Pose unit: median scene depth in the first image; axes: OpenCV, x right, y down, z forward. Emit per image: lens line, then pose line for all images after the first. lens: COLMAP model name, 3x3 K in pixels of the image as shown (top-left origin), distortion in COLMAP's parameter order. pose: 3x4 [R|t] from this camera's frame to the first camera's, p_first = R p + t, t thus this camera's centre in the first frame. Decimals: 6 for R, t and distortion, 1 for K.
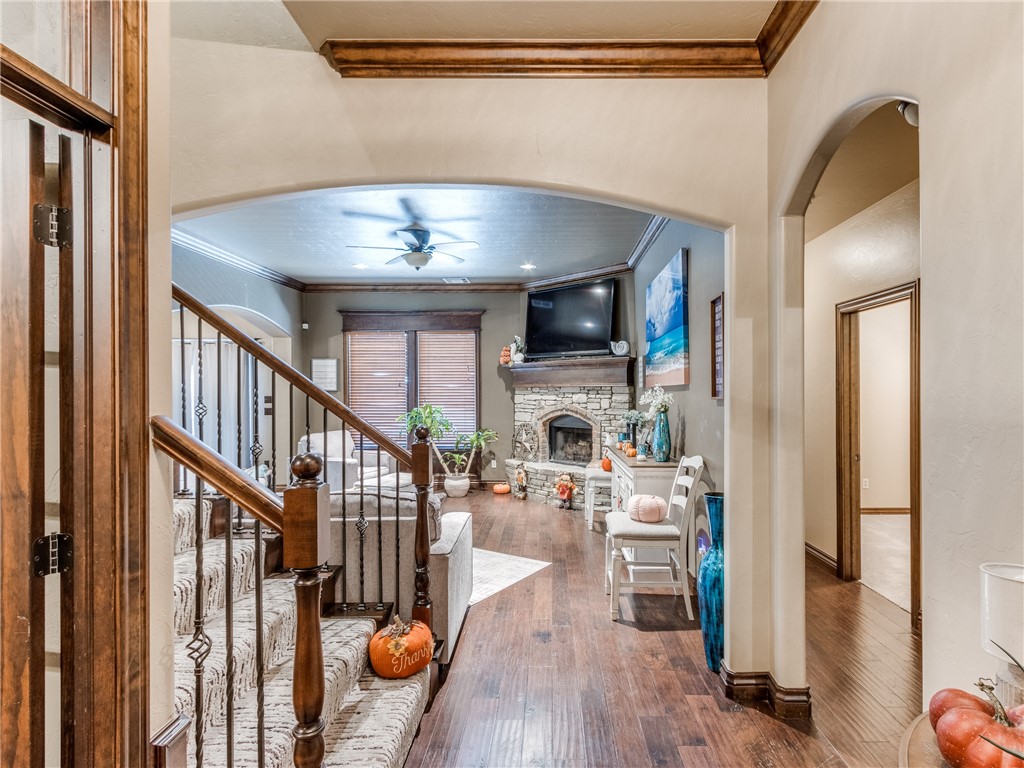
lens RADIAL K [[532.7, 0, 552.6], [0, 532.7, 391.7], [0, 0, 1]] dist [-0.001418, -0.000195]
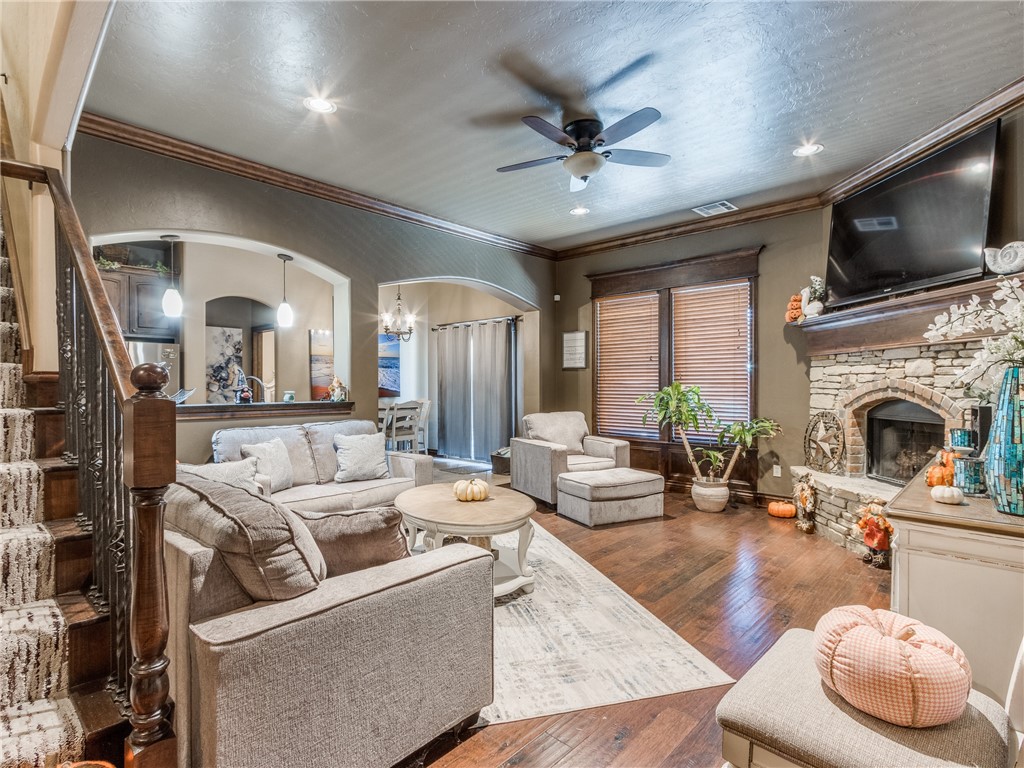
lens RADIAL K [[528.8, 0, 513.2], [0, 528.8, 387.2], [0, 0, 1]] dist [0.001651, 0.000256]
pose [[0.731554, 0.004847, -0.681766, 0.108256], [-0.001587, 0.999984, 0.005407, 0.027931], [0.681781, -0.002873, 0.731550, 0.298670]]
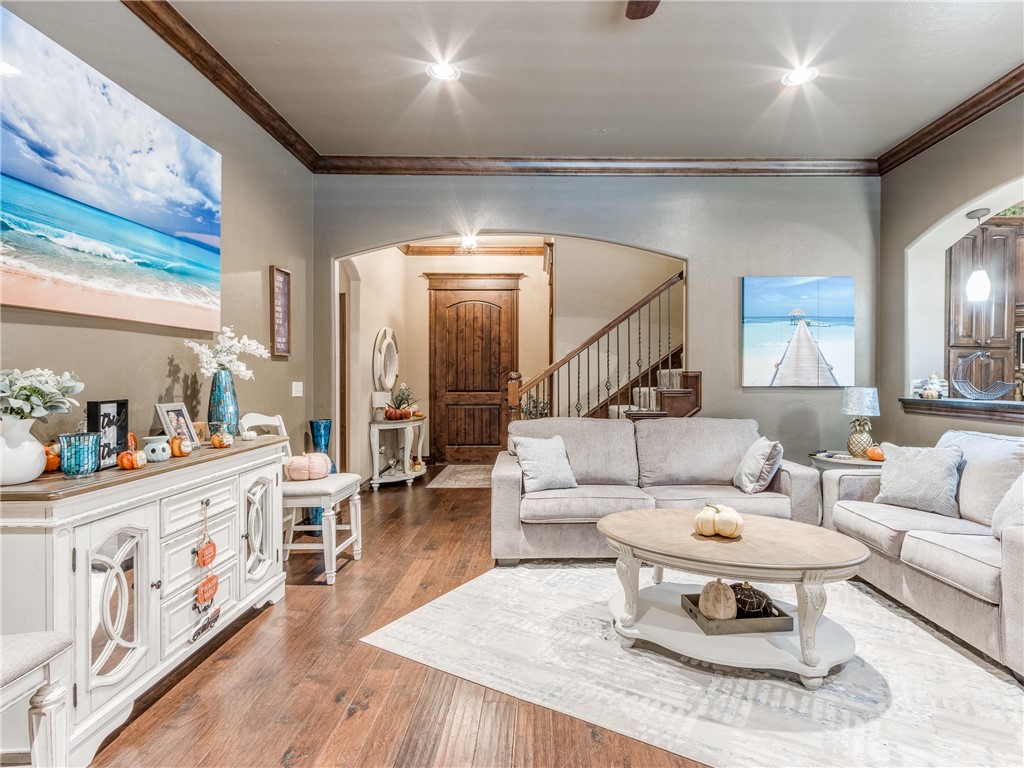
lens RADIAL K [[532.4, 0, 550.1], [0, 532.4, 379.7], [0, 0, 1]] dist [0.000013, -0.000407]
pose [[-0.999918, 0.002509, -0.012553, -0.117246], [0.002477, 0.999994, 0.002584, 0.028464], [0.012559, 0.002552, -0.999918, 0.935003]]
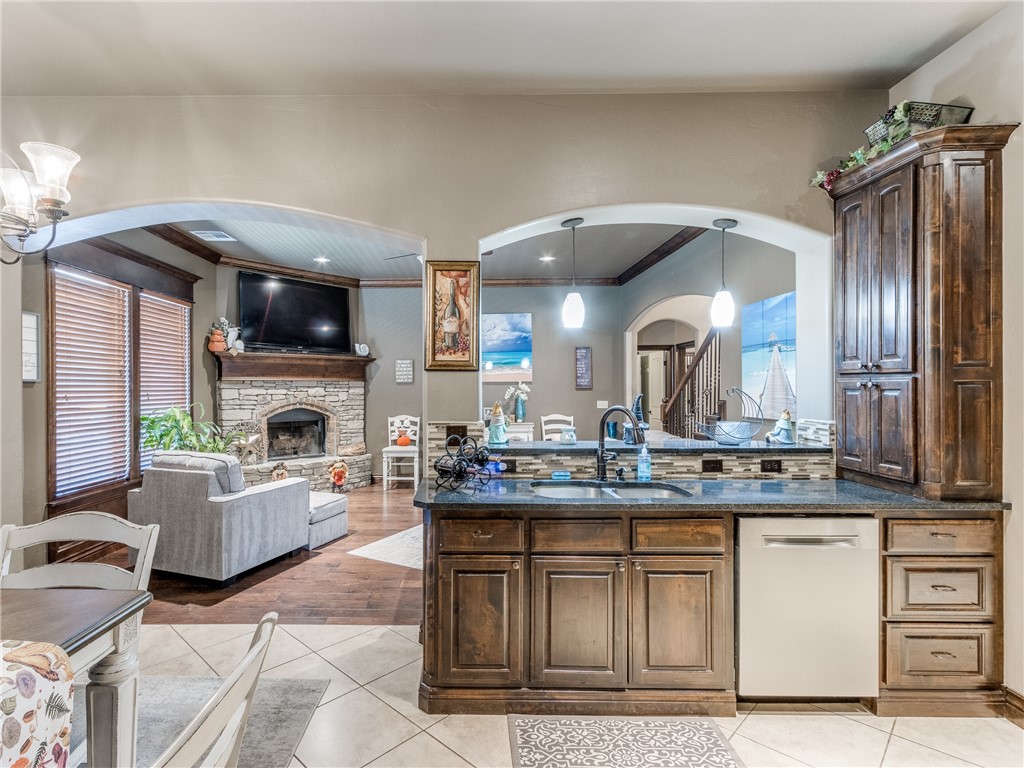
lens RADIAL K [[529.8, 0, 456.1], [0, 529.8, 388.3], [0, 0, 1]] dist [0.004442, 0.000655]
pose [[0.020310, 0.000410, 0.999794, -0.925242], [0.003247, 0.999995, -0.000476, 0.006254], [-0.999788, 0.003256, 0.020308, 0.654120]]
